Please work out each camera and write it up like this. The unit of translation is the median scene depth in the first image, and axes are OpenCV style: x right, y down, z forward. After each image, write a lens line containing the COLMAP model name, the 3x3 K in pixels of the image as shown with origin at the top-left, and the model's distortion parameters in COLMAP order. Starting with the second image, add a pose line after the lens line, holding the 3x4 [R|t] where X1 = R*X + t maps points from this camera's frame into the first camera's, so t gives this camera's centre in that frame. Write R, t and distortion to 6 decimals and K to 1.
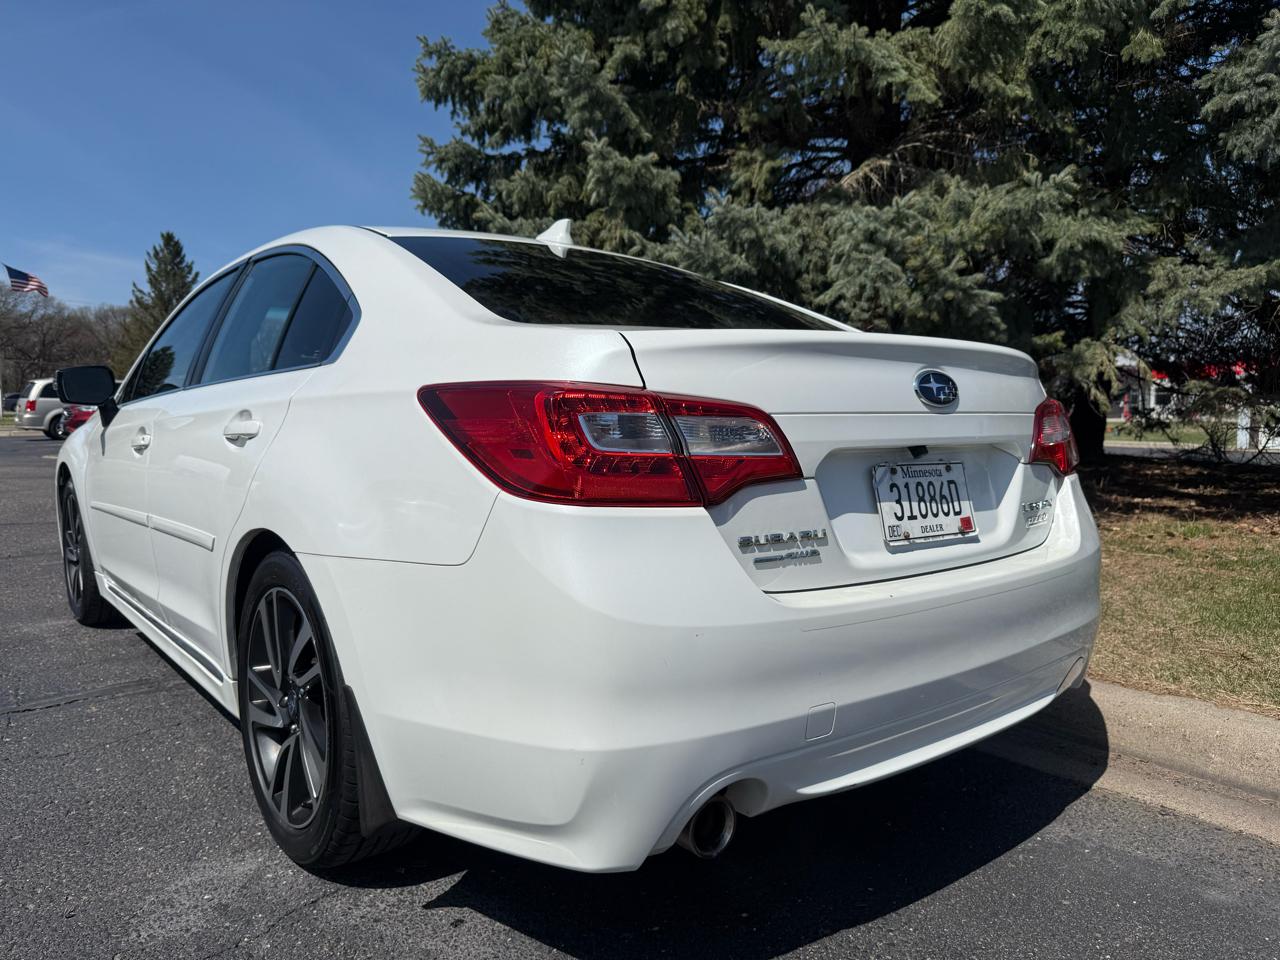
lens RADIAL K [[922.7, 0, 629.0], [0, 922.7, 477.6], [0, 0, 1]] dist [0.024678, -0.032541]
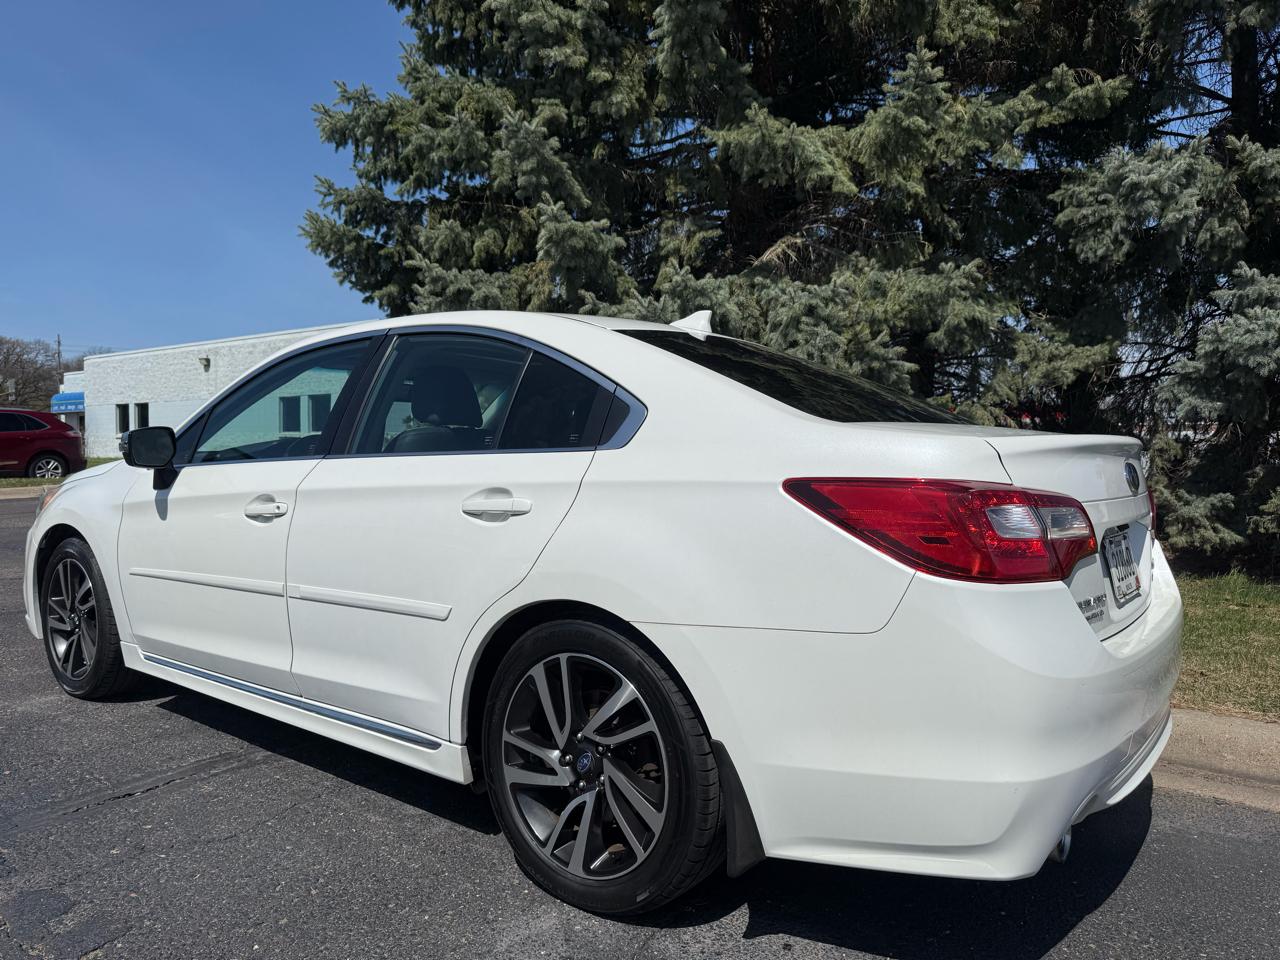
lens RADIAL K [[922.7, 0, 635.5], [0, 922.7, 479.3], [0, 0, 1]] dist [0.024678, -0.032541]
pose [[0.972825, -0.000383, 0.231540, -0.181351], [0.009123, 0.999286, -0.036677, -0.015215], [-0.231361, 0.037792, 0.972134, -0.024089]]
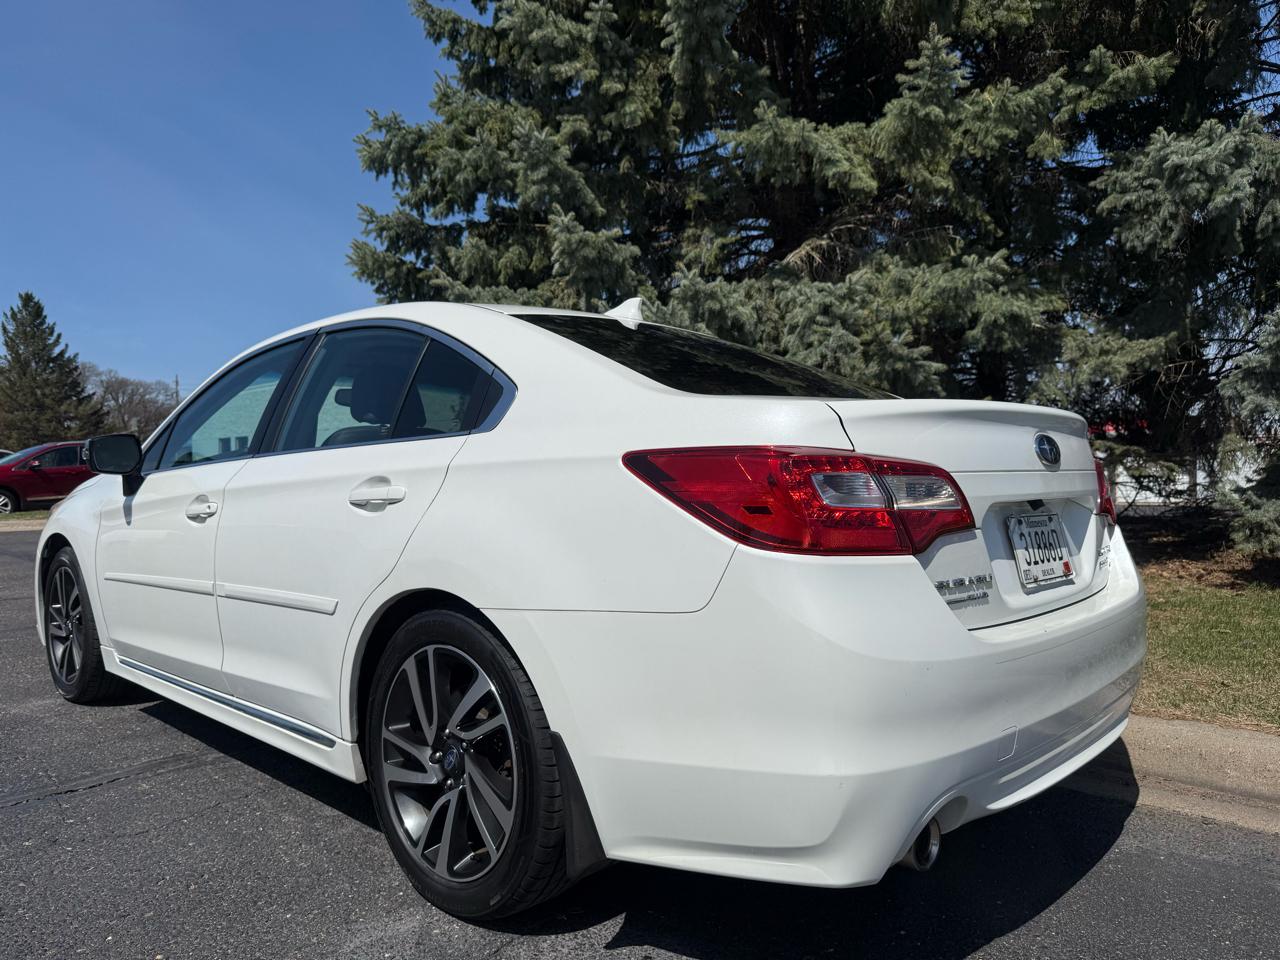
lens RADIAL K [[922.7, 0, 627.3], [0, 922.7, 475.8], [0, 0, 1]] dist [0.024678, -0.032541]
pose [[0.991976, -0.011741, 0.125881, -0.095904], [0.020489, 0.997446, -0.068427, 0.001209], [-0.124757, 0.070458, 0.989683, -0.022029]]
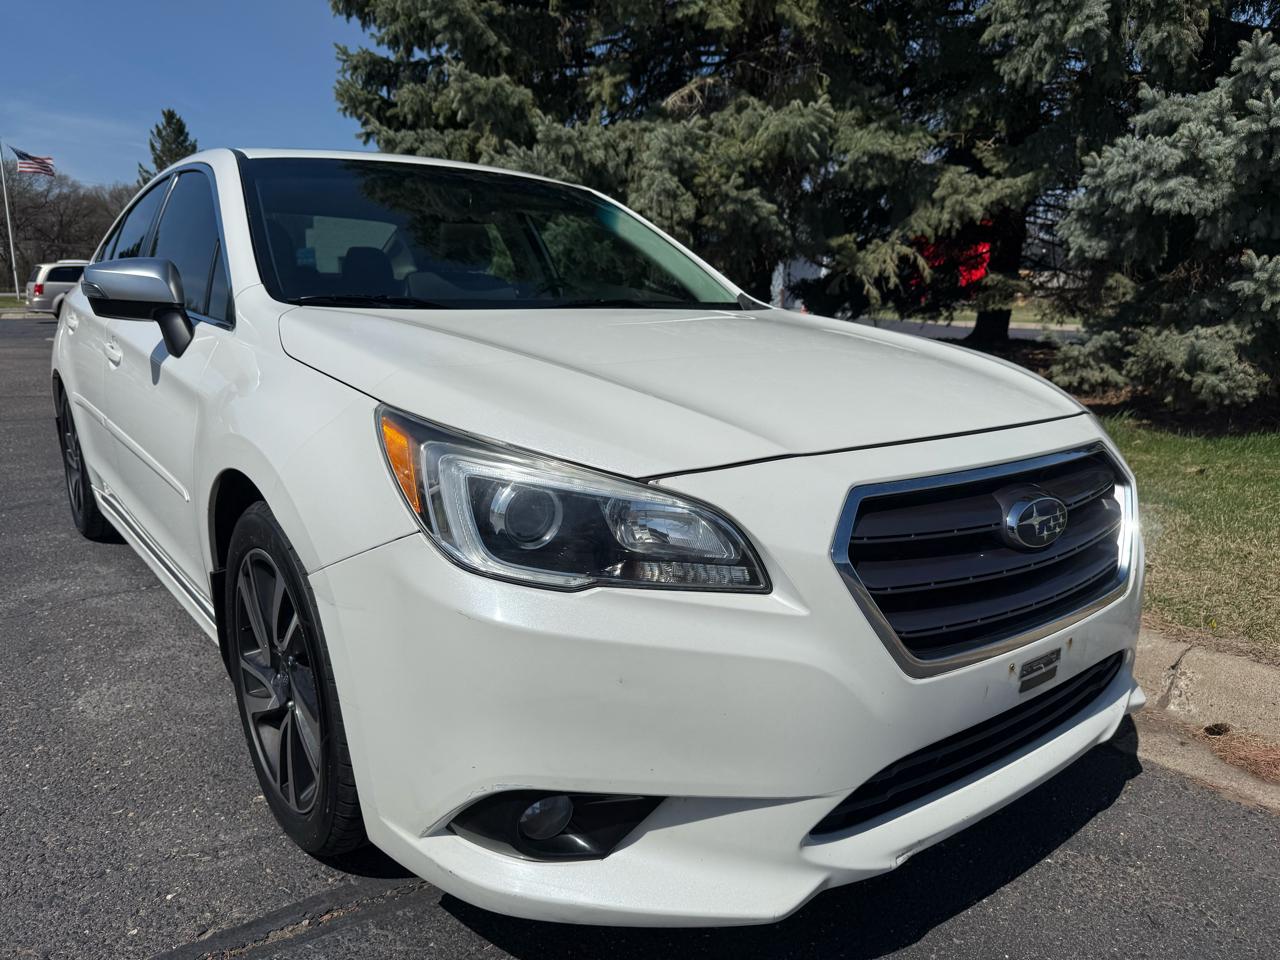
lens RADIAL K [[927.3, 0, 610.0], [0, 927.3, 493.9], [0, 0, 1]] dist [-0.013916, 0.015326]
pose [[0.999023, 0.009442, -0.043177, 0.219624], [-0.003126, 0.989562, 0.144072, -0.000297], [0.044086, -0.143797, 0.988625, -0.213893]]
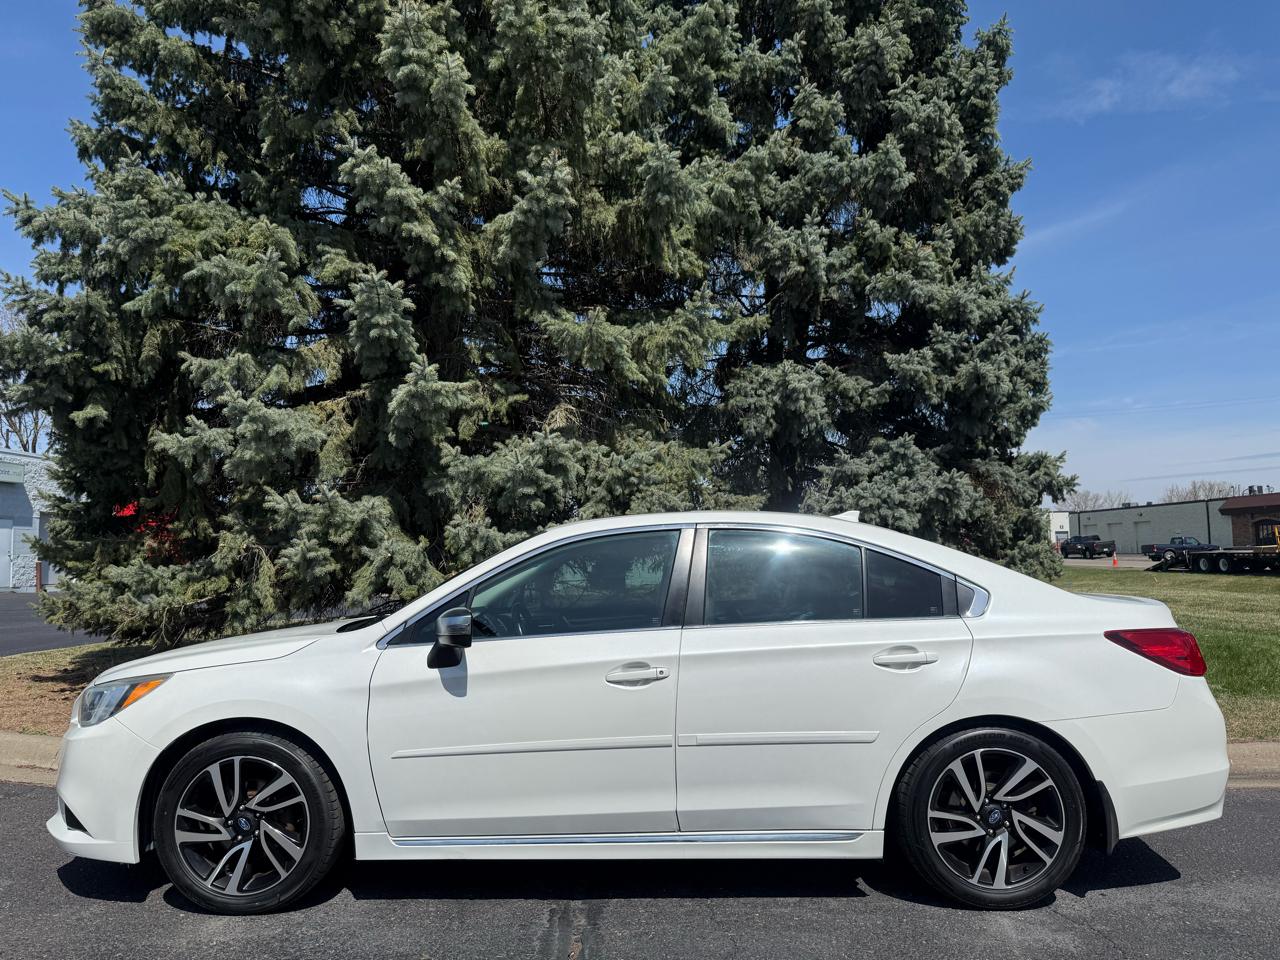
lens RADIAL K [[898.6, 0, 650.4], [0, 898.6, 490.7], [0, 0, 1]] dist [-0.009856, 0.010727]
pose [[0.645988, 0.038139, 0.762394, -0.678716], [0.071353, 0.991361, -0.110052, -0.072209], [-0.760005, 0.125491, 0.637686, 0.112524]]
